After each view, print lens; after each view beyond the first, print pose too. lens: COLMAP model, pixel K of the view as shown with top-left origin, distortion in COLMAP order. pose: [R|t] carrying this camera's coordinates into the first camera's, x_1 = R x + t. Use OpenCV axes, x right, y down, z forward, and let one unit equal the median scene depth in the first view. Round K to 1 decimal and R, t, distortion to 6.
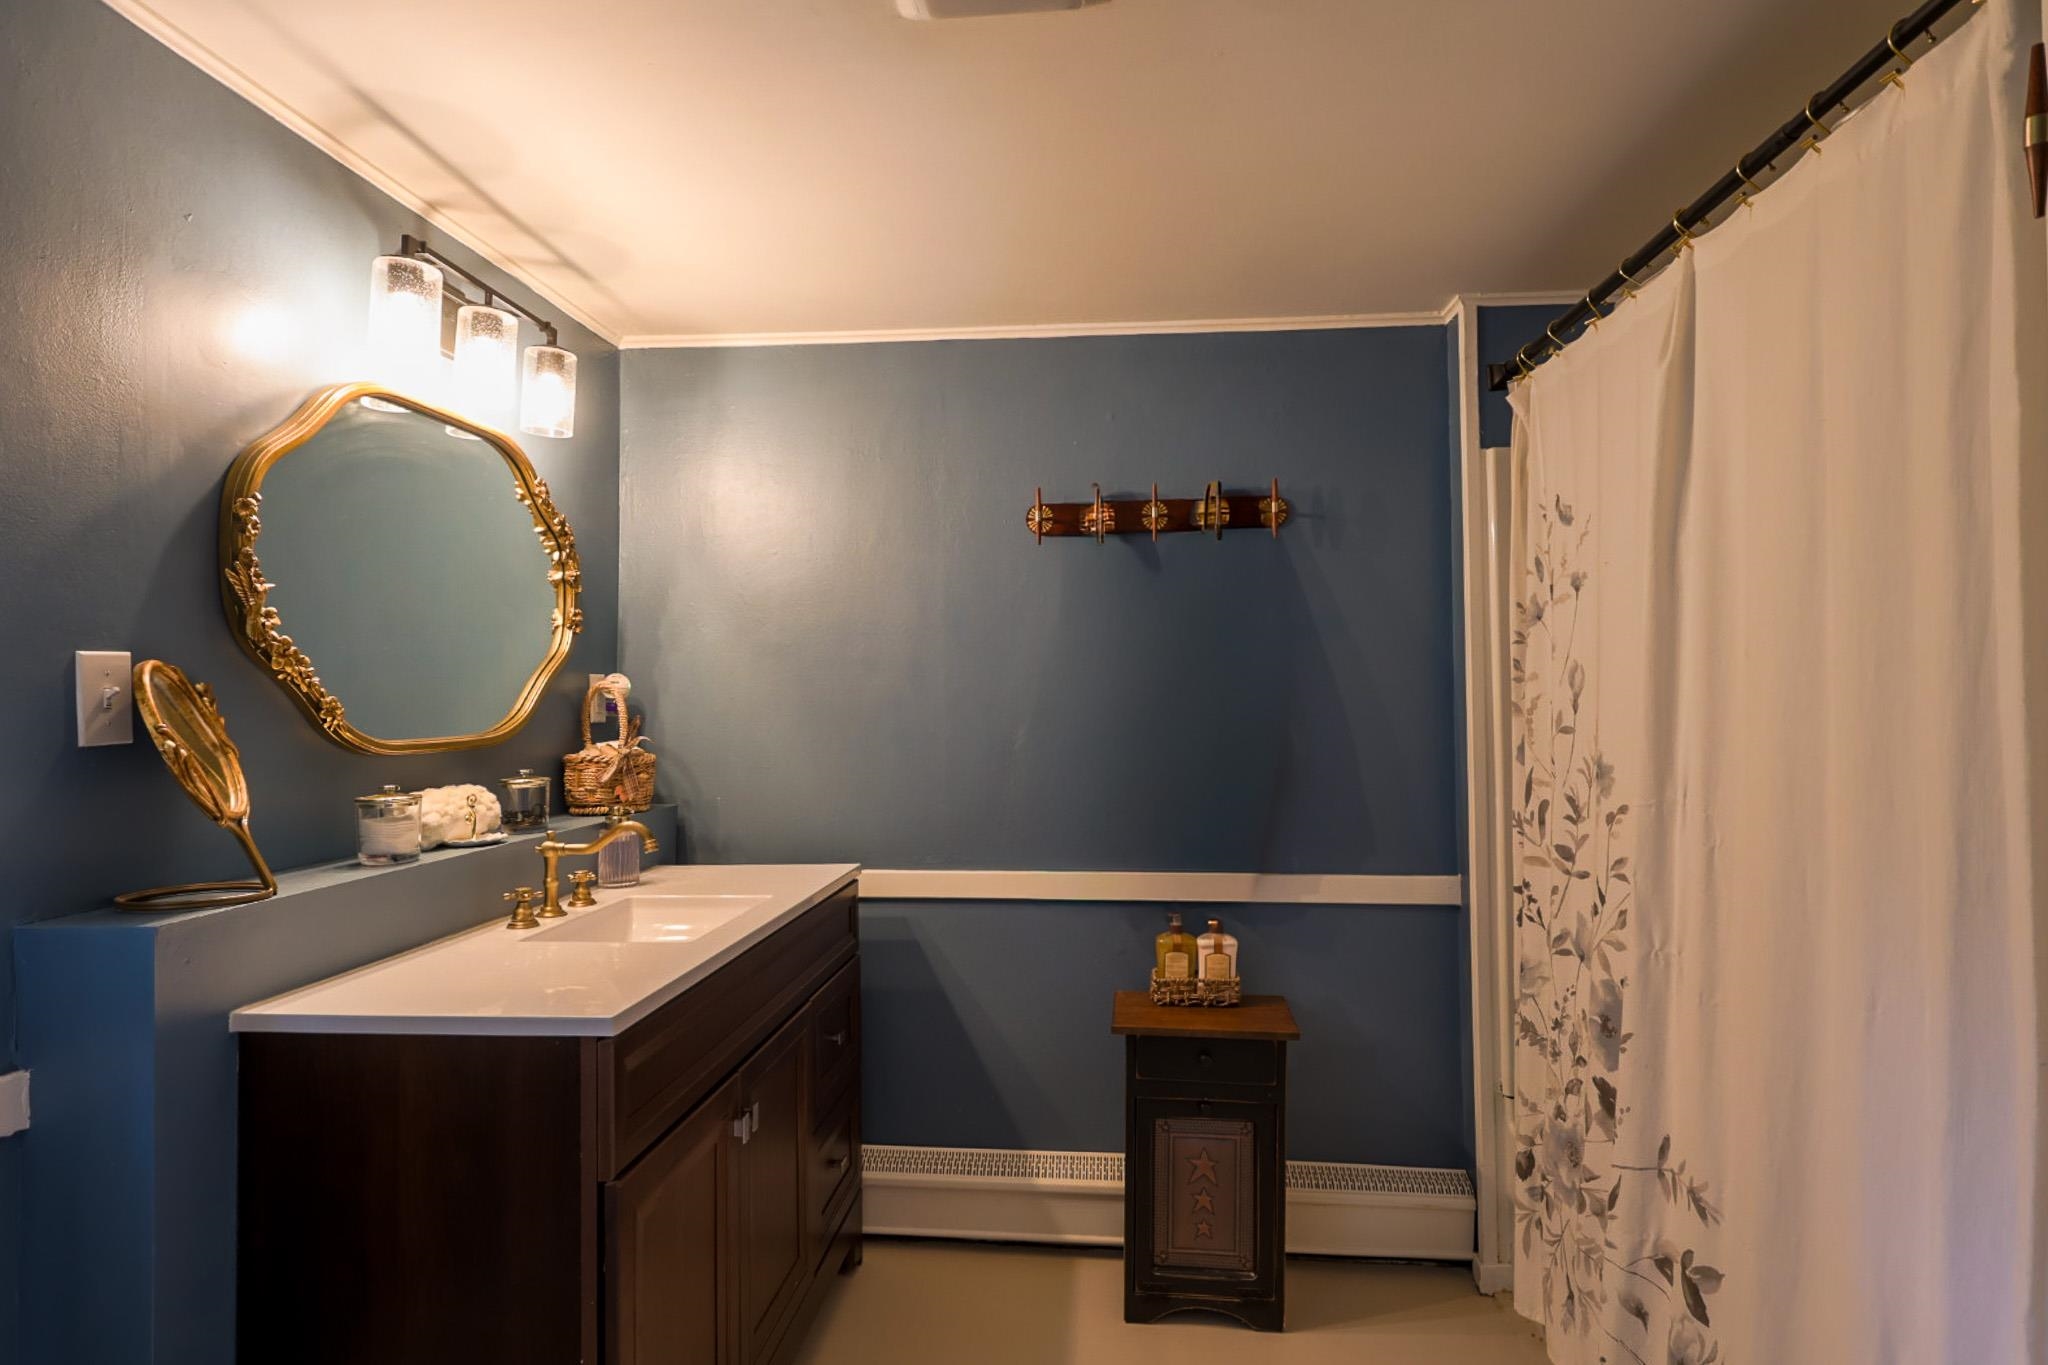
lens RADIAL K [[1103.0, 0, 1012.0], [0, 1103.0, 687.6], [0, 0, 1]] dist [0.004128, 0.001570]
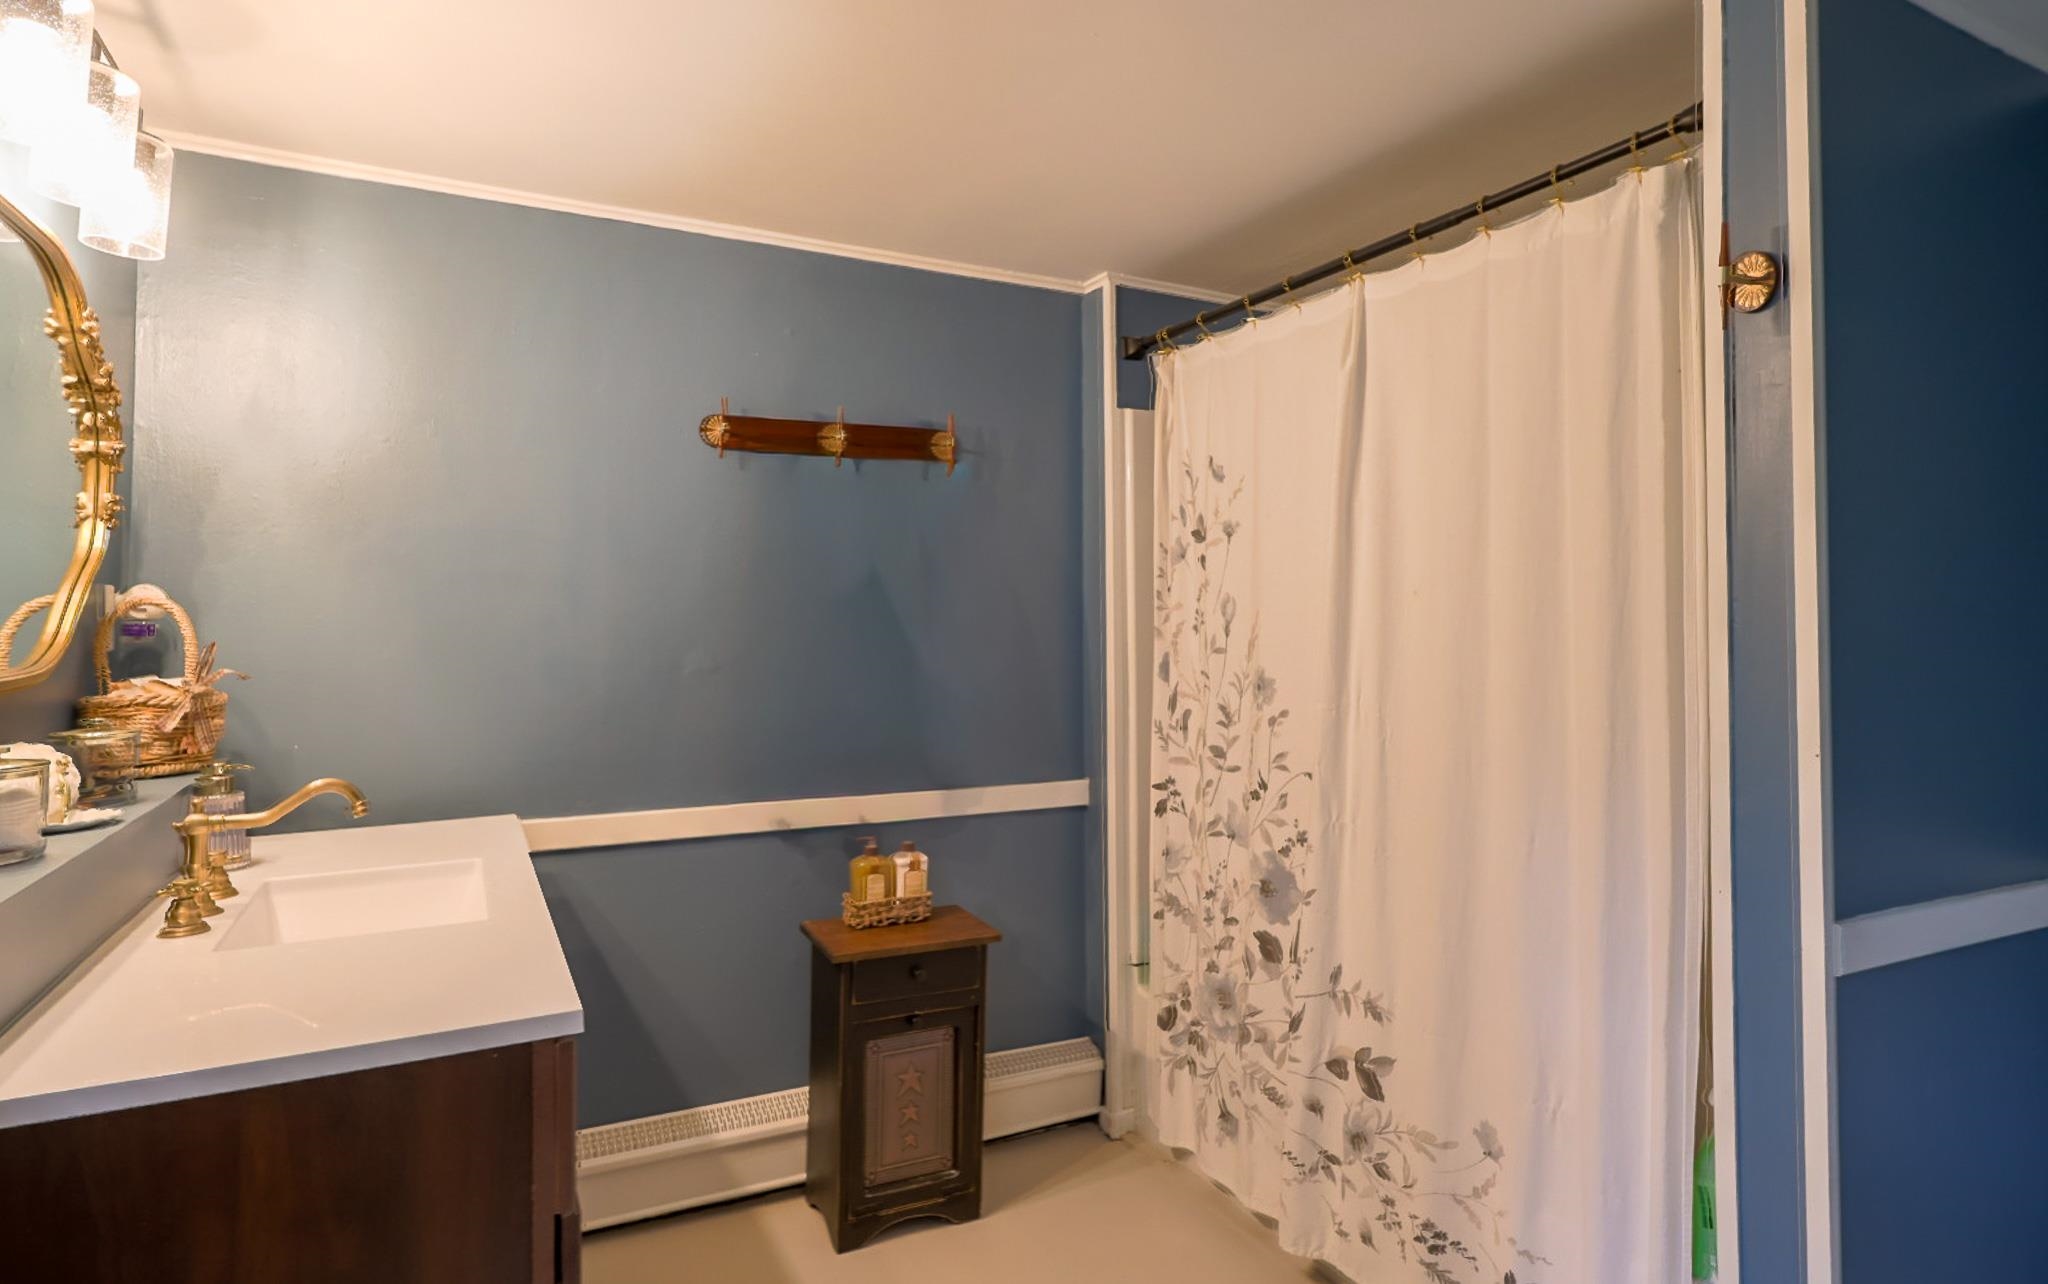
lens RADIAL K [[1114.3, 0, 1021.6], [0, 1114.3, 605.9], [0, 0, 1]] dist [-0.002053, 0.000082]
pose [[0.845672, 0.013280, 0.533537, -0.311456], [-0.011630, 0.999912, -0.006455, -0.000345], [-0.533576, -0.000746, 0.845752, 0.073806]]
